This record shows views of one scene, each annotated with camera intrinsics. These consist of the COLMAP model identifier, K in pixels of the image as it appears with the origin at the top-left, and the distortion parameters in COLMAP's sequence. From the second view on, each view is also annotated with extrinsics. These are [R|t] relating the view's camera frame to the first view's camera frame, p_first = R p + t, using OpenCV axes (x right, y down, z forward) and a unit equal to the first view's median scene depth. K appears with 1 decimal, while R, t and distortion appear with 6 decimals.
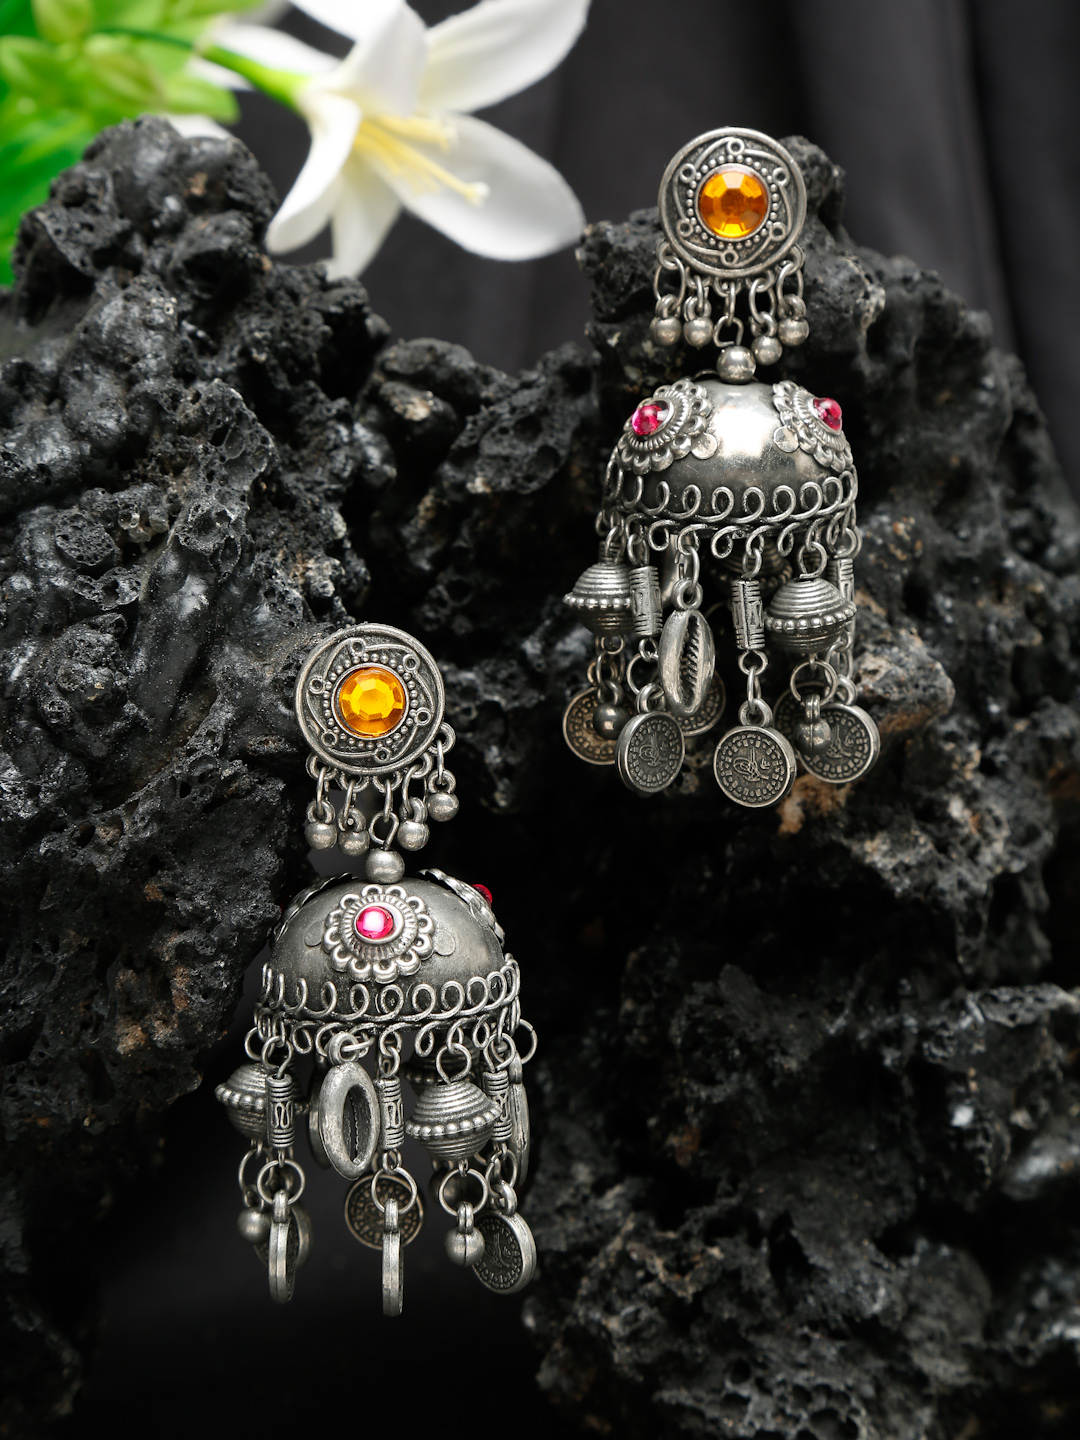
lens RADIAL K [[3874.4, 0, 541.2], [0, 3874.4, 741.7], [0, 0, 1]] dist [0.276205, 0.001259]
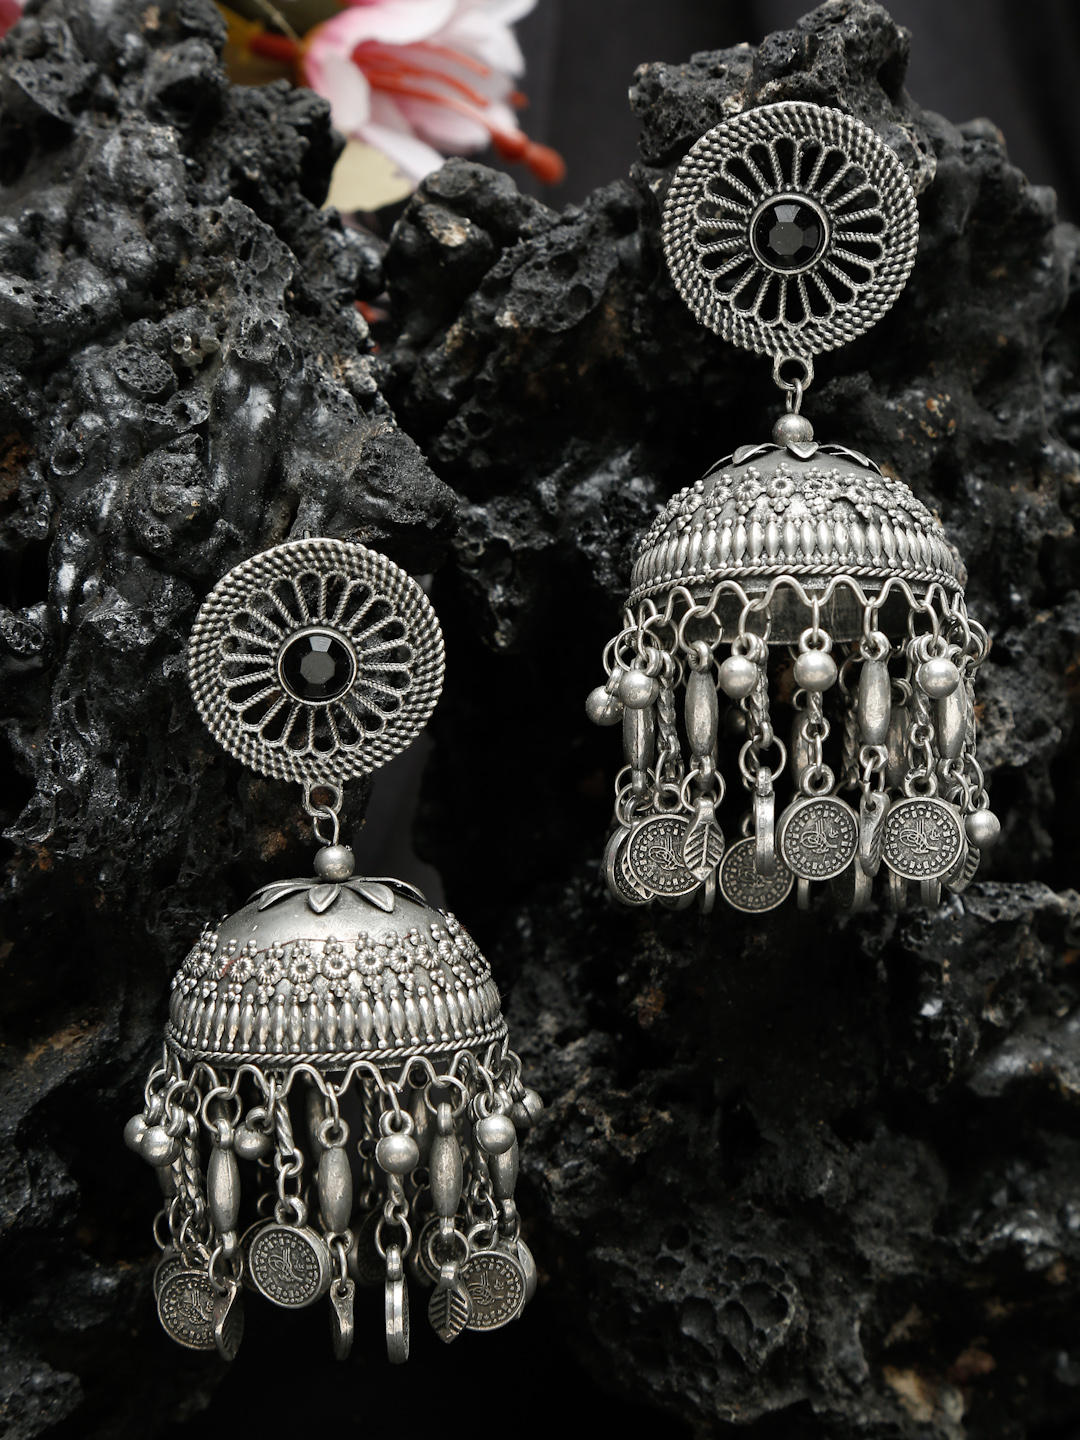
lens RADIAL K [[4213.7, 0, 539.2], [0, 4213.7, 727.0], [0, 0, 1]] dist [0.280142, 0.428102]
pose [[0.993397, 0.103921, -0.048608, 0.054068], [-0.101428, 0.993524, 0.051214, -0.018985], [0.053616, -0.045946, 0.997504, -0.069593]]
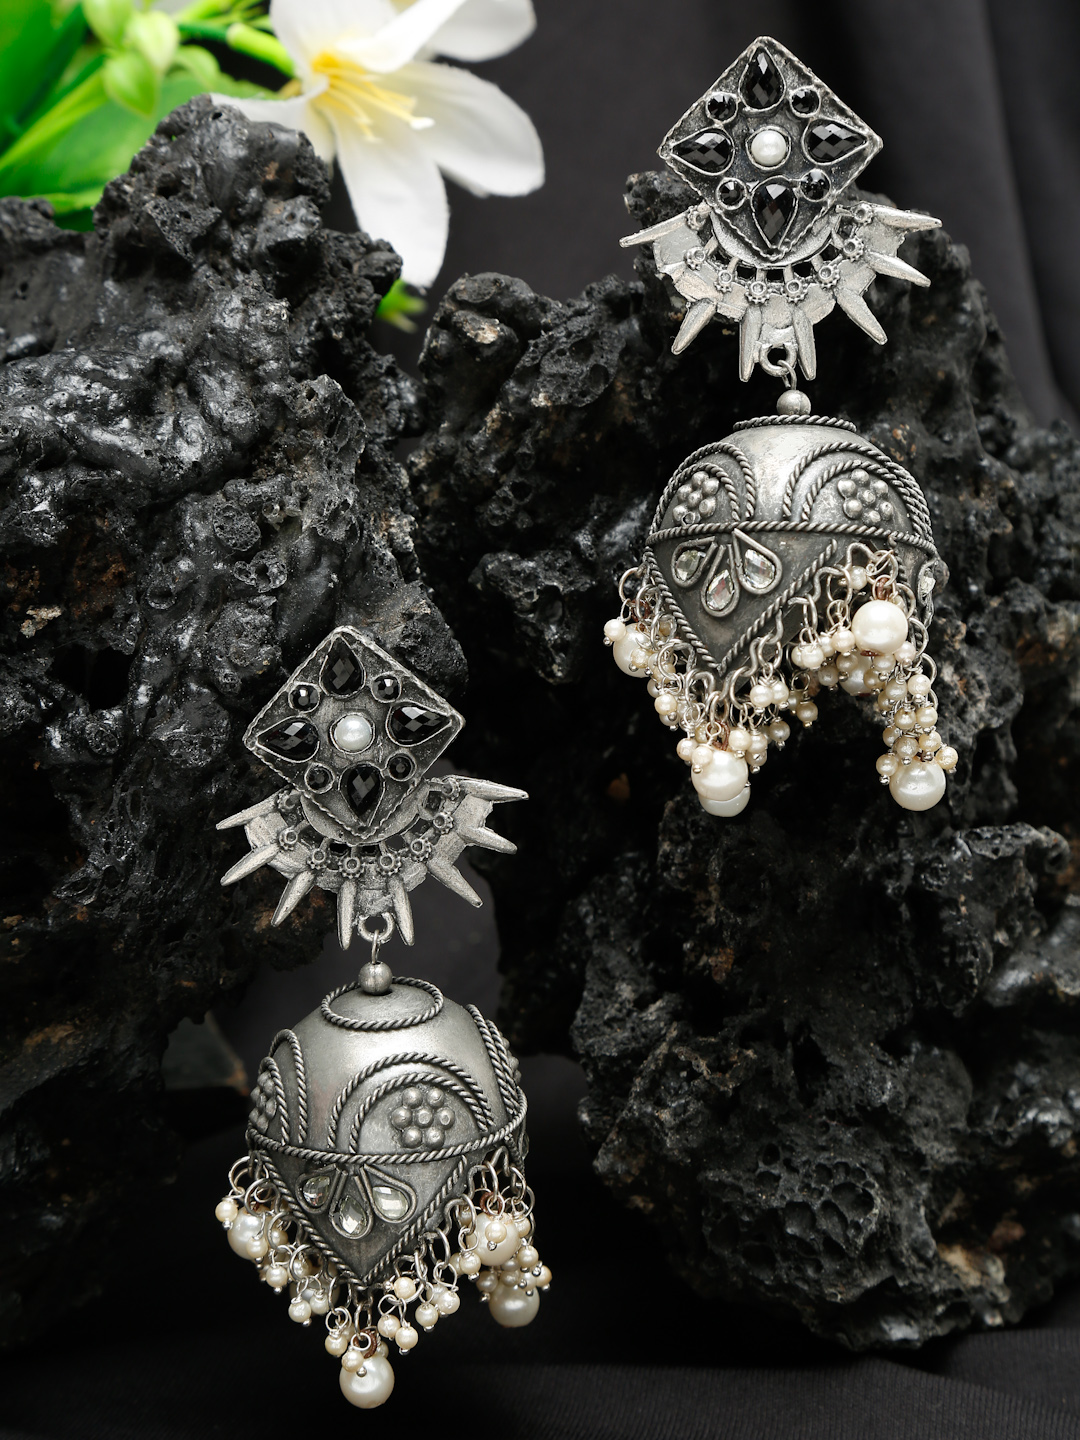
lens RADIAL K [[3920.6, 0, 537.8], [0, 3920.6, 740.1], [0, 0, 1]] dist [0.304149, -0.145052]
pose [[0.997653, -0.011720, 0.067467, -0.096542], [0.009747, 0.999517, 0.029495, 0.000935], [-0.067780, -0.028769, 0.997285, -0.173214]]
